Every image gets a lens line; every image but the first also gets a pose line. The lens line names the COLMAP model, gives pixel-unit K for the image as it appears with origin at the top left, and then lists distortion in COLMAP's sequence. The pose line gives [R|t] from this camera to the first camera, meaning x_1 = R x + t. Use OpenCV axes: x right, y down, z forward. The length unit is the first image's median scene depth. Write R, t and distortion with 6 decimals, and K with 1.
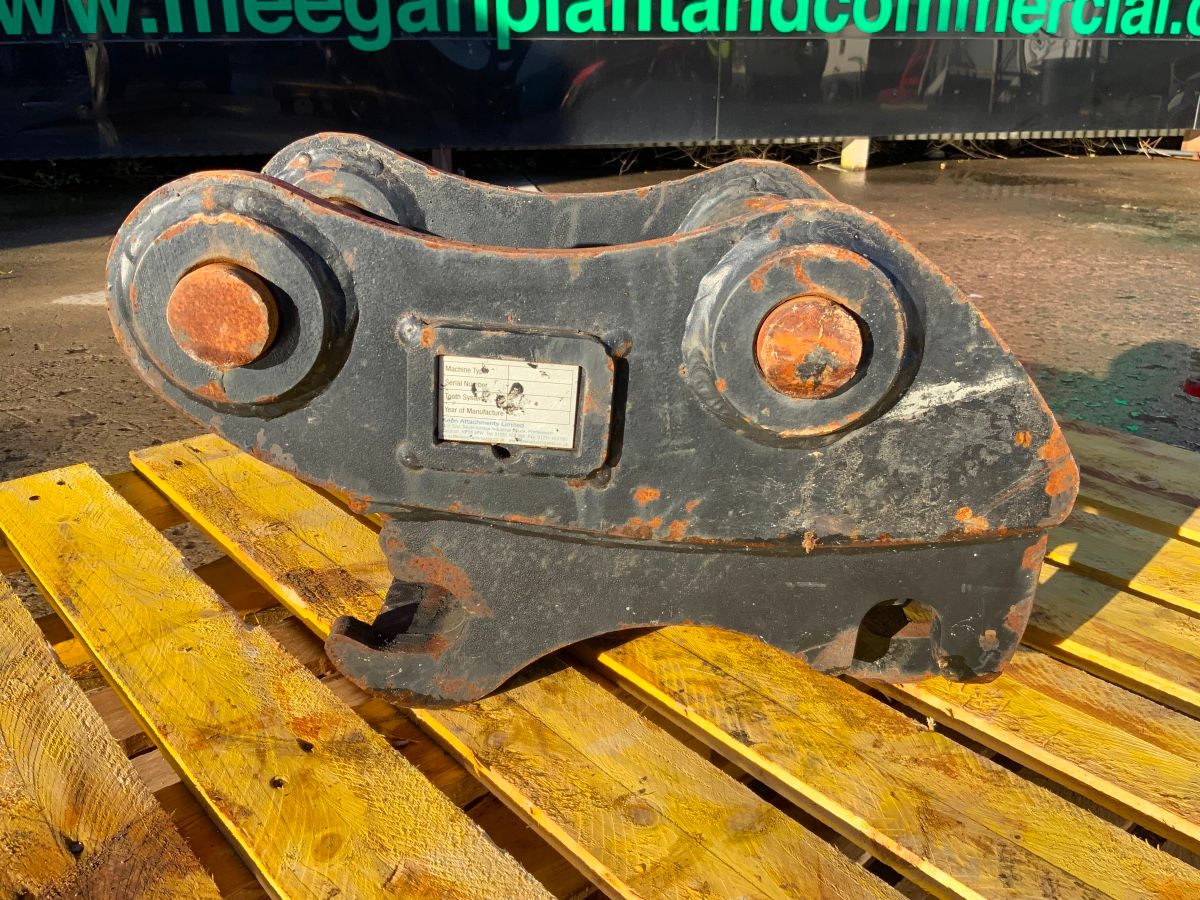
lens RADIAL K [[990.2, 0, 605.3], [0, 990.2, 463.2], [0, 0, 1]] dist [0.089847, -0.178872]
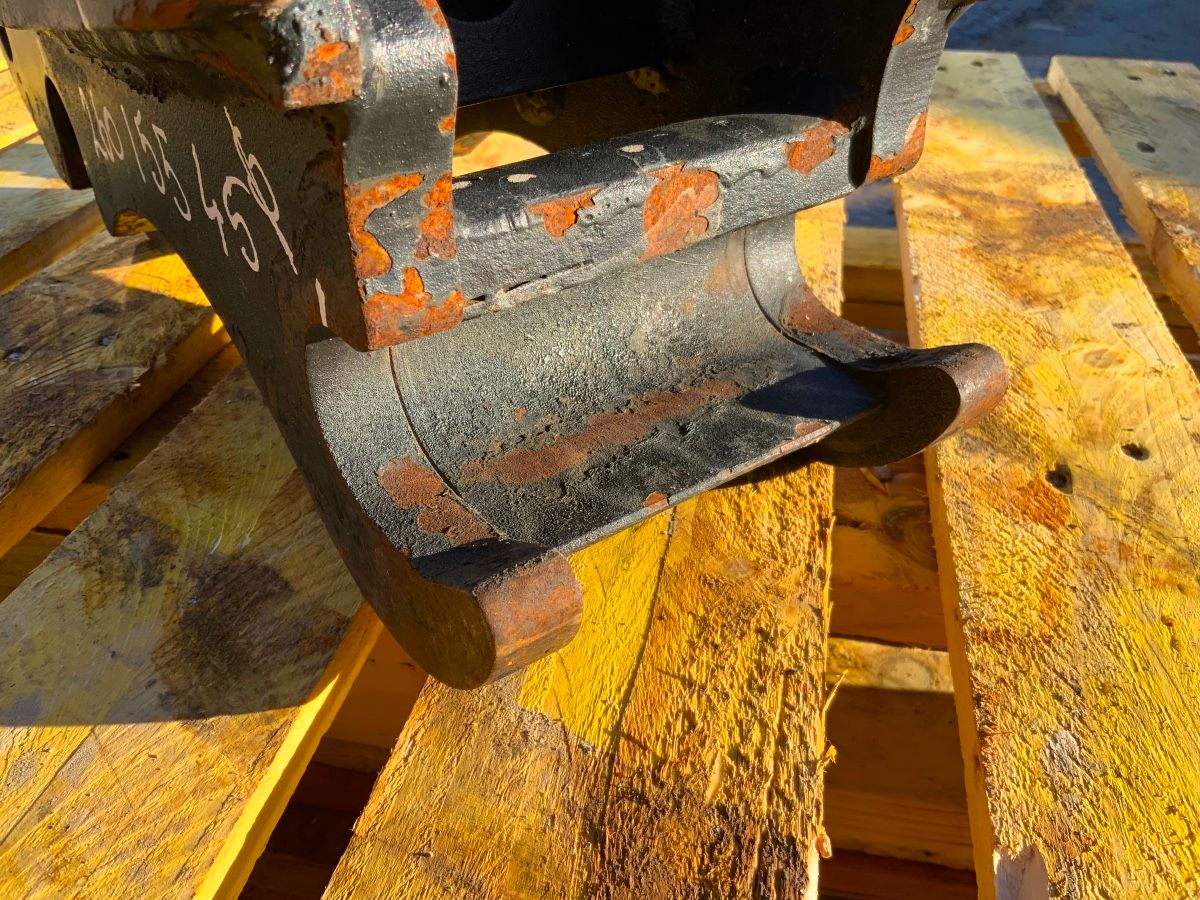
lens RADIAL K [[1008.7, 0, 600.0], [0, 1008.7, 450.0], [0, 0, 1]] dist [0.091232, -0.222460]
pose [[-0.599750, -0.458950, 0.655488, -0.294300], [0.305919, 0.625430, 0.717810, -0.114849], [-0.739401, 0.631032, -0.234700, 0.763187]]
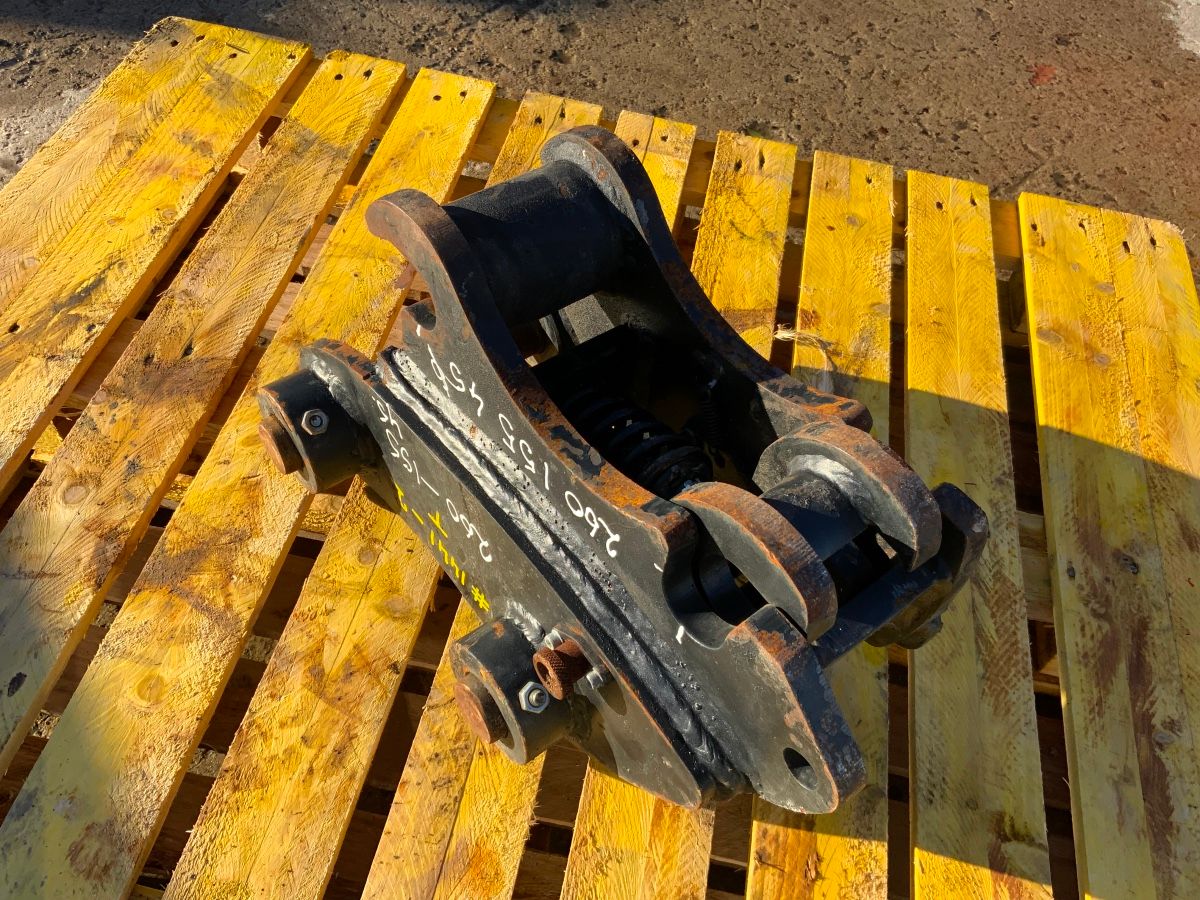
lens RADIAL K [[999.3, 0, 600.0], [0, 999.3, 450.0], [0, 0, 1]] dist [0.103394, -0.239261]
pose [[0.600523, 0.660834, -0.450189, 0.454336], [-0.393617, 0.734383, 0.552944, -0.416212], [0.696016, -0.154853, 0.701129, 0.094764]]
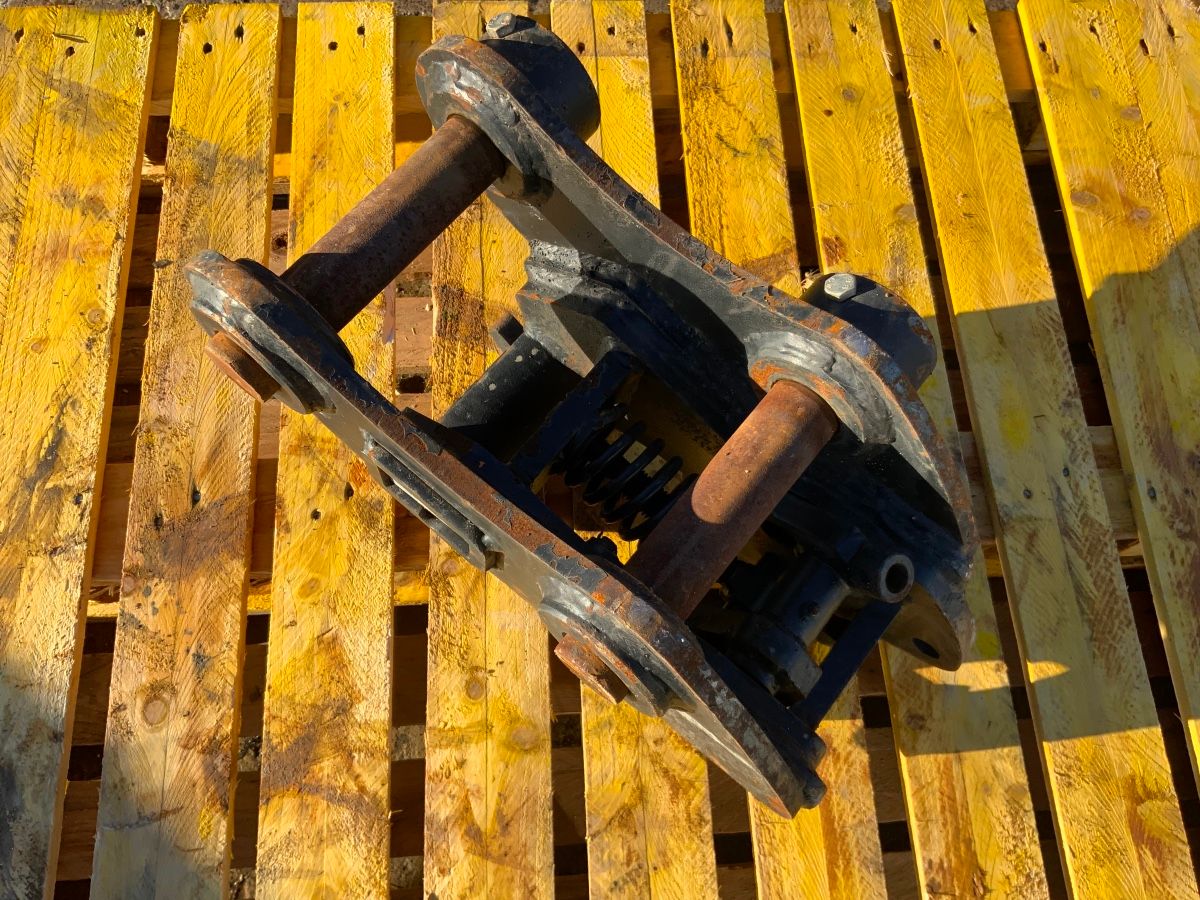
lens RADIAL K [[995.9, 0, 600.0], [0, 995.9, 450.0], [0, 0, 1]] dist [0.092218, -0.201849]
pose [[0.780332, 0.596013, -0.189343, 0.136210], [-0.272384, 0.596470, 0.755004, -0.567369], [0.562929, -0.537580, 0.627789, 0.185351]]
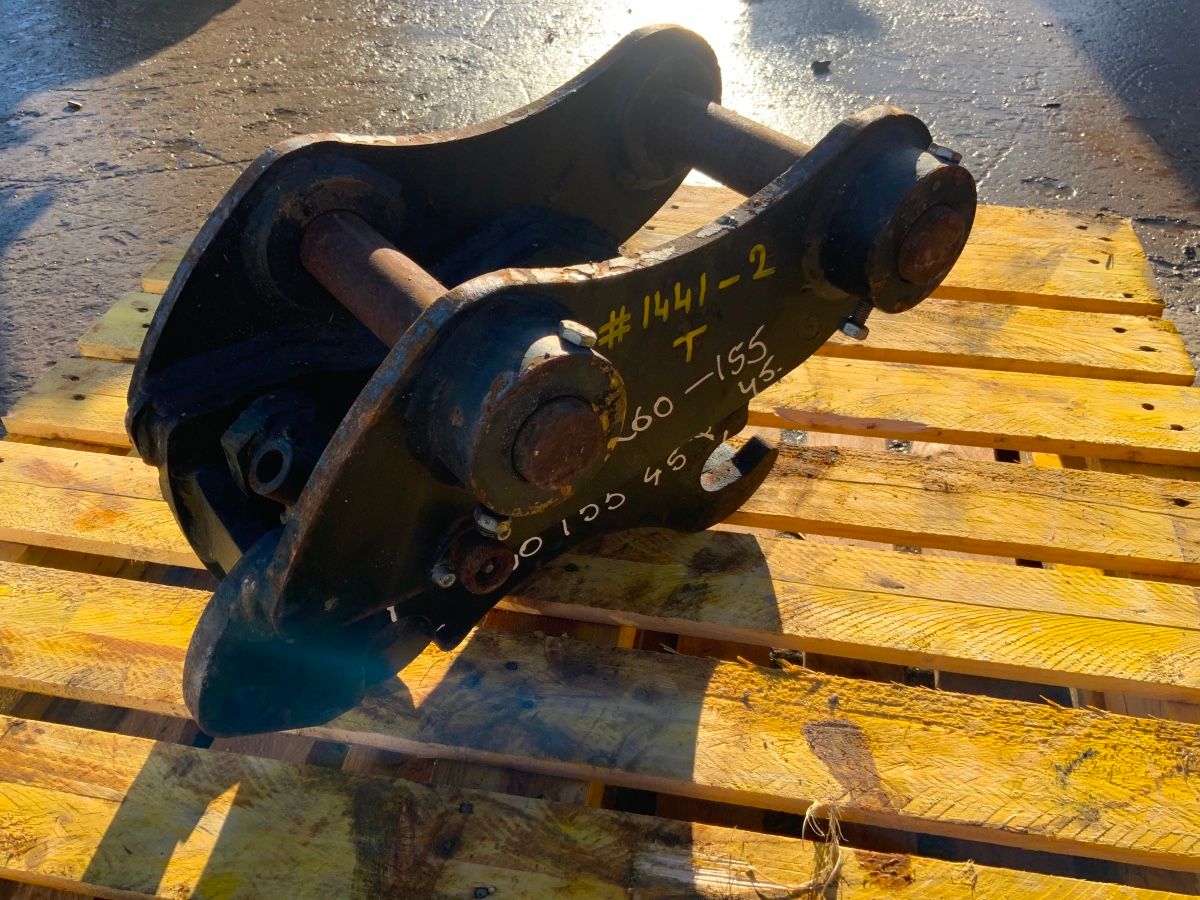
lens RADIAL K [[995.9, 0, 600.0], [0, 995.9, 450.0], [0, 0, 1]] dist [0.092218, -0.201849]
pose [[-0.787399, 0.400287, -0.468800, 0.324452], [-0.234968, 0.508189, 0.828573, -0.587984], [0.569906, 0.762571, -0.306093, 0.919579]]
